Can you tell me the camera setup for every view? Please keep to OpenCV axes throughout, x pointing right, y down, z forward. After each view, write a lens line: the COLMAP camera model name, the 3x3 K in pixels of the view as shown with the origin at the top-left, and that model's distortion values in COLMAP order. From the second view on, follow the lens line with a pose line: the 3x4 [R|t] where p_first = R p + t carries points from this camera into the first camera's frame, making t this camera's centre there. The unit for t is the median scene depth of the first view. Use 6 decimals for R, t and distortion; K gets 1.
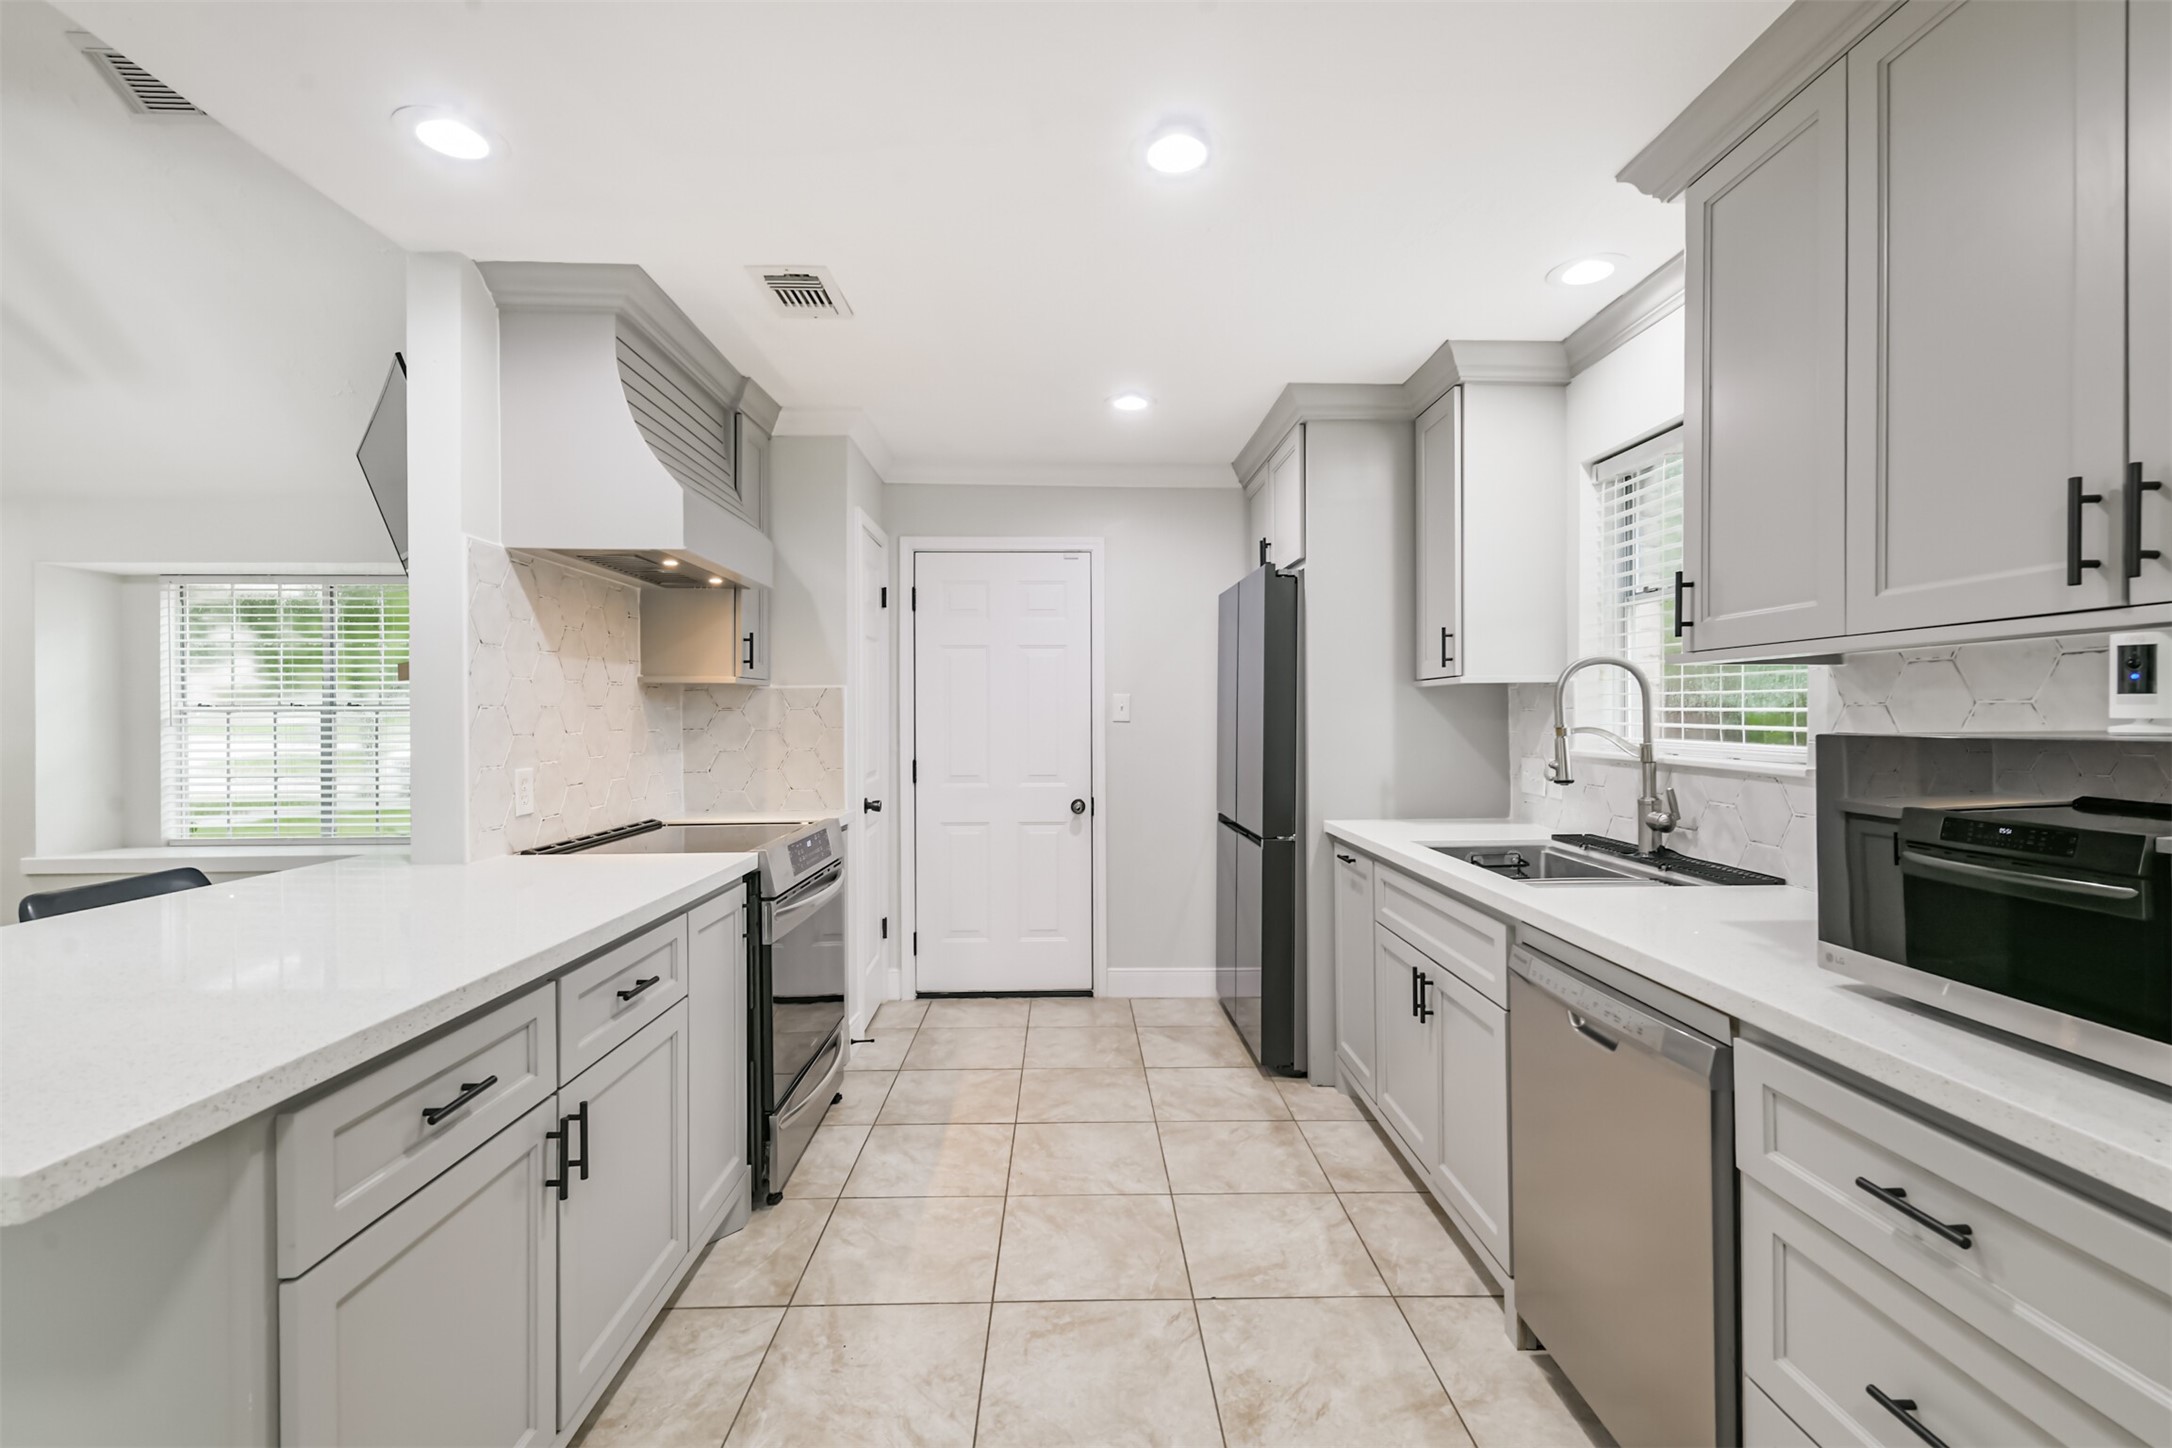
lens RADIAL K [[935.8, 0, 1093.7], [0, 935.8, 720.8], [0, 0, 1]] dist [0.024945, -0.011828]
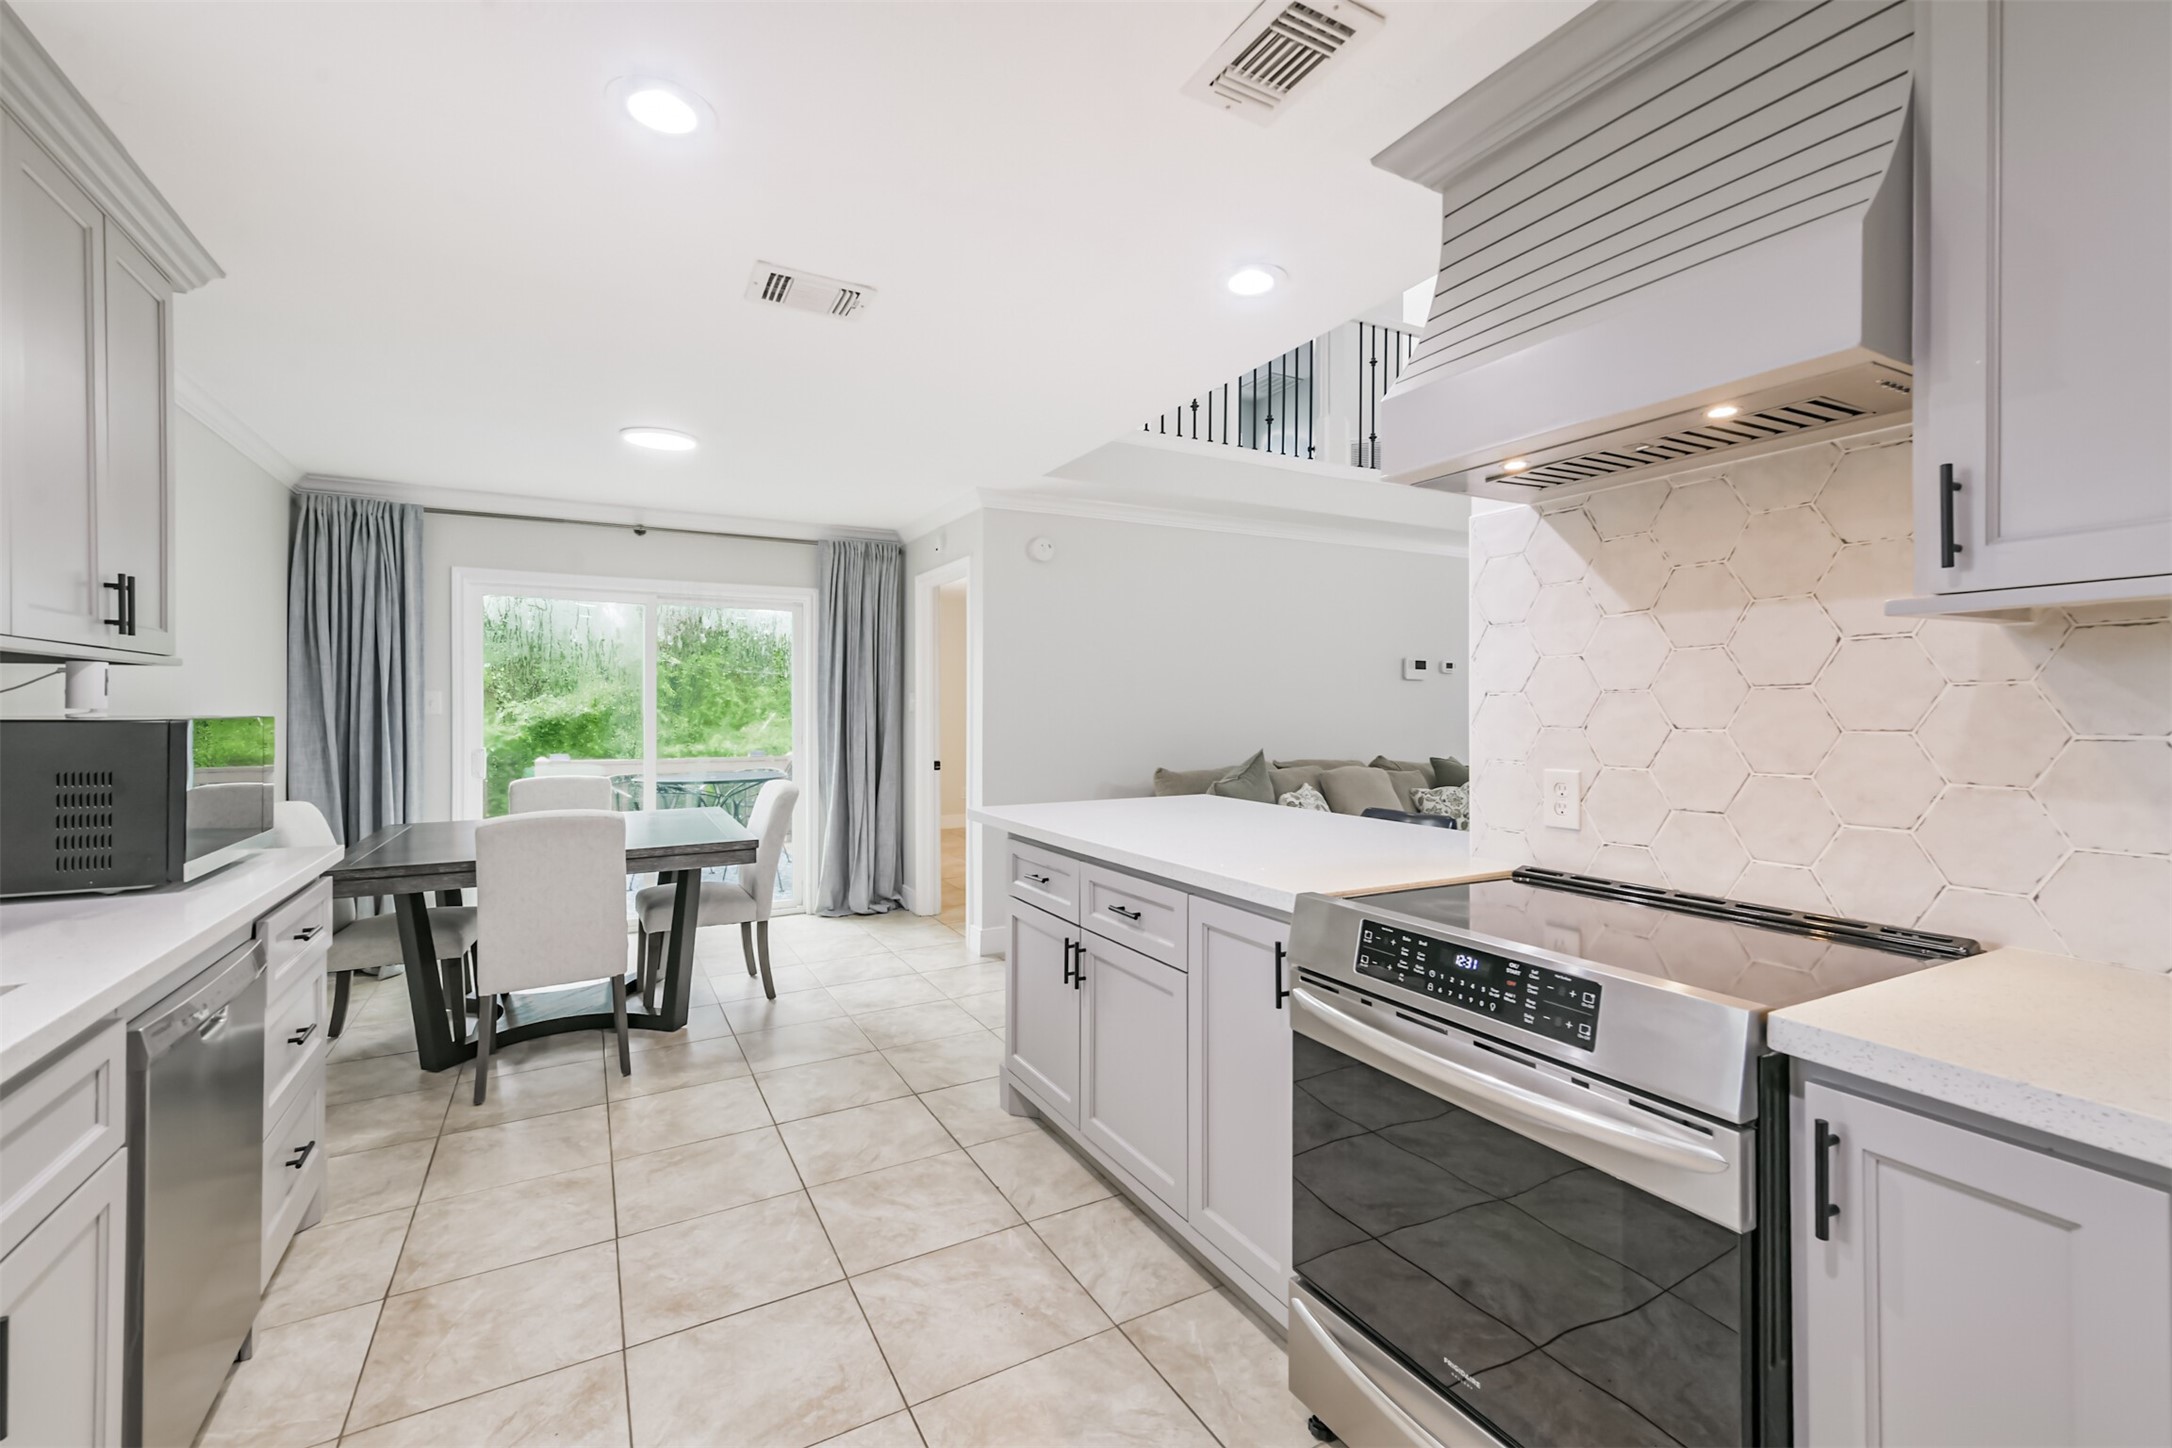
lens RADIAL K [[926.5, 0, 1098.5], [0, 926.5, 711.1], [0, 0, 1]] dist [0.033951, -0.011464]
pose [[-0.884830, 0.005479, -0.465882, 0.111678], [0.000958, 0.999950, 0.009940, -0.006930], [0.465913, 0.008349, -0.884791, 1.578278]]
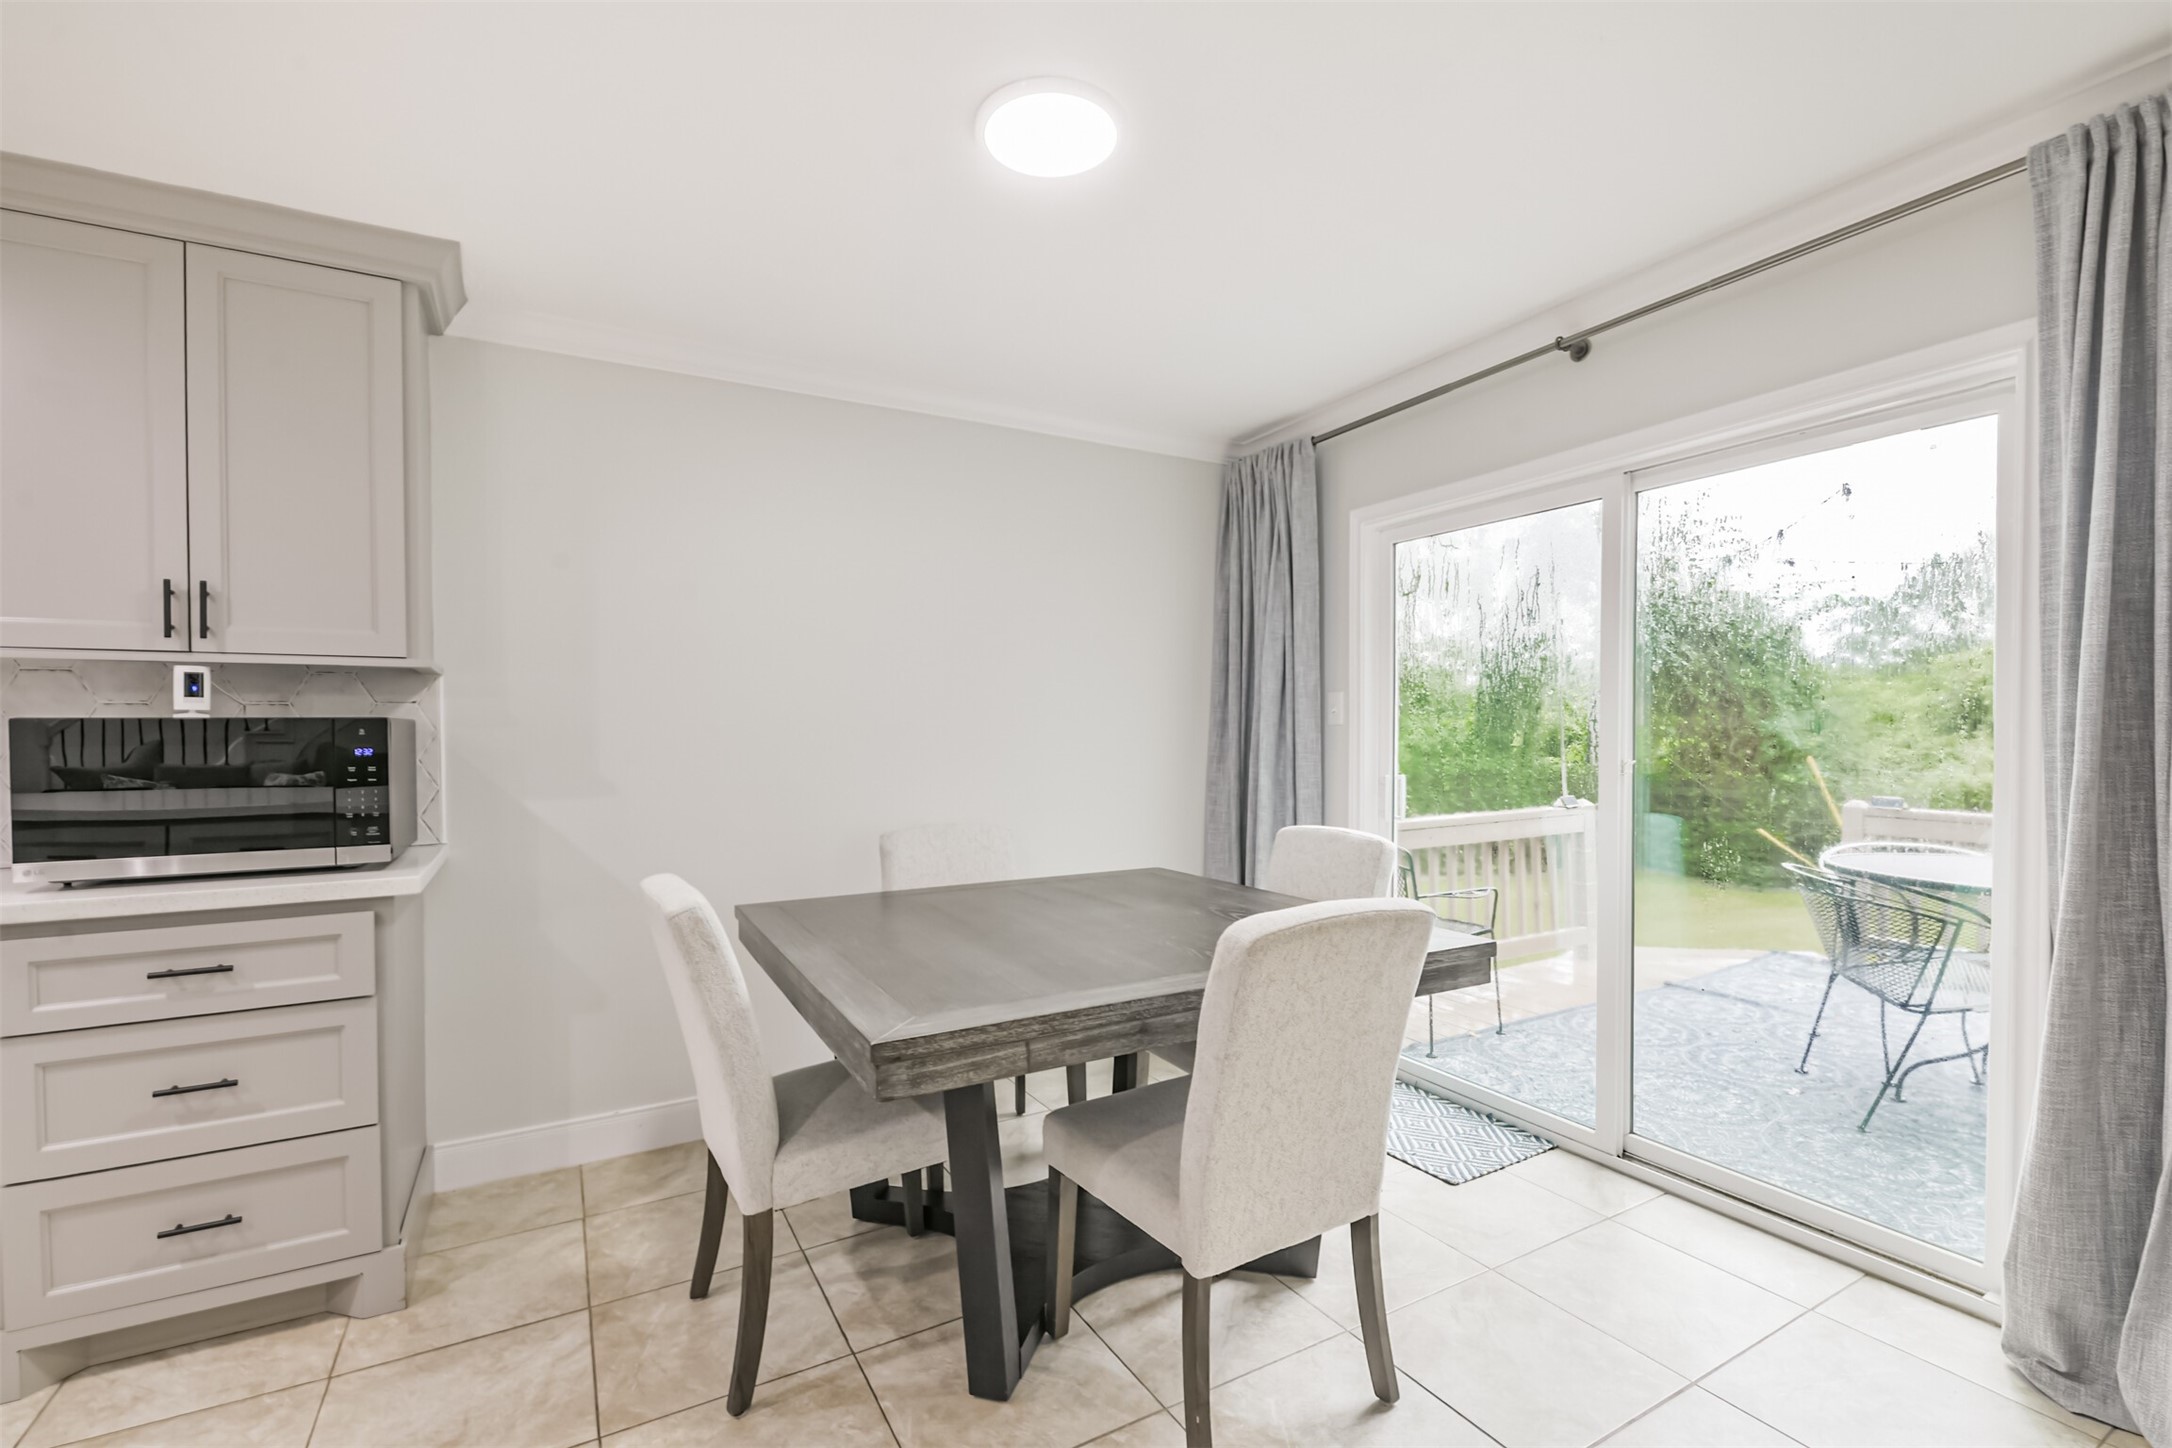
lens RADIAL K [[939.4, 0, 1095.6], [0, 939.4, 741.3], [0, 0, 1]] dist [0.011014, -0.009125]
pose [[-0.480158, -0.002351, 0.877179, -0.666662], [0.012088, 0.999884, 0.009297, 0.029484], [-0.877099, 0.015067, -0.480073, 0.135708]]
